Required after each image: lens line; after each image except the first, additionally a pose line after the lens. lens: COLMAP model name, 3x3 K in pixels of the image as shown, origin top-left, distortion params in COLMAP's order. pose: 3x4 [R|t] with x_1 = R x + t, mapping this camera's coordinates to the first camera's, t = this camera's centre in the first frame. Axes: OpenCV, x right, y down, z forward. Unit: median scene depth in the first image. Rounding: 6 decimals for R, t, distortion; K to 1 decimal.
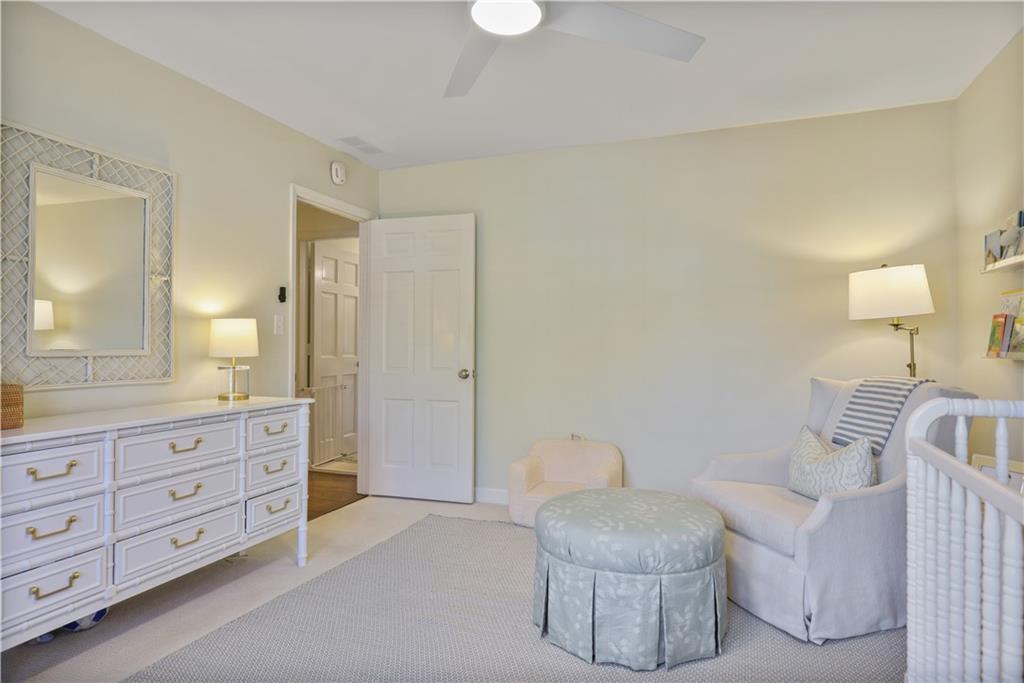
lens RADIAL K [[589.3, 0, 513.8], [0, 589.3, 332.9], [0, 0, 1]] dist [-0.000028, 0.000597]
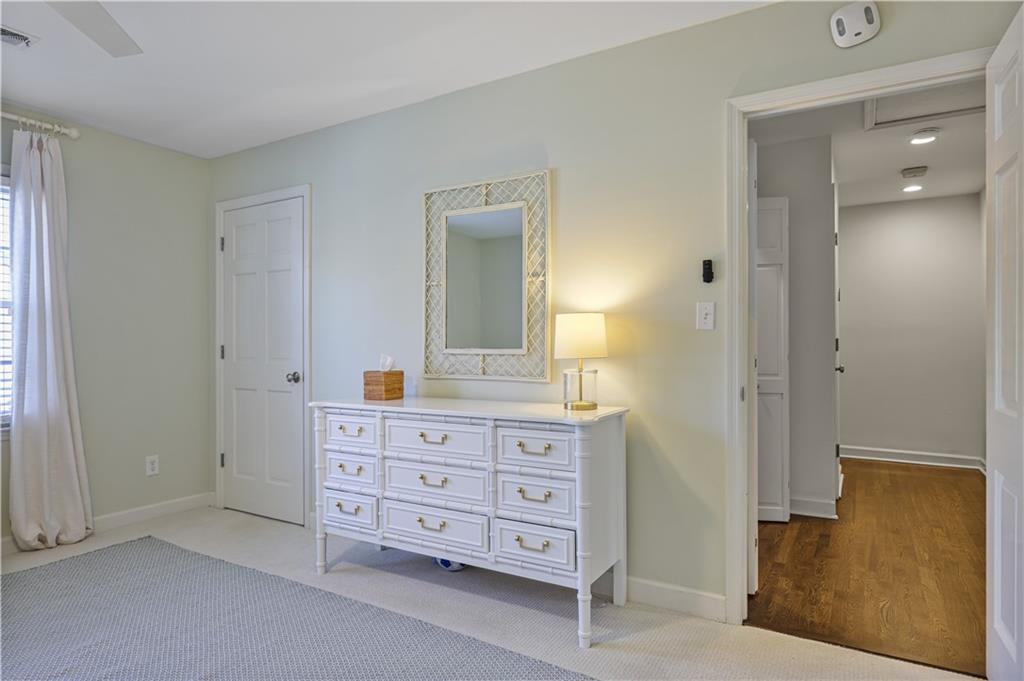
lens RADIAL K [[589.6, 0, 512.0], [0, 589.6, 340.5], [0, 0, 1]] dist [-0.000365, 0.000670]
pose [[-0.182961, -0.007098, -0.983095, 0.420052], [0.019937, 0.999742, -0.010929, 0.023679], [0.982918, -0.021599, -0.182772, 1.173722]]
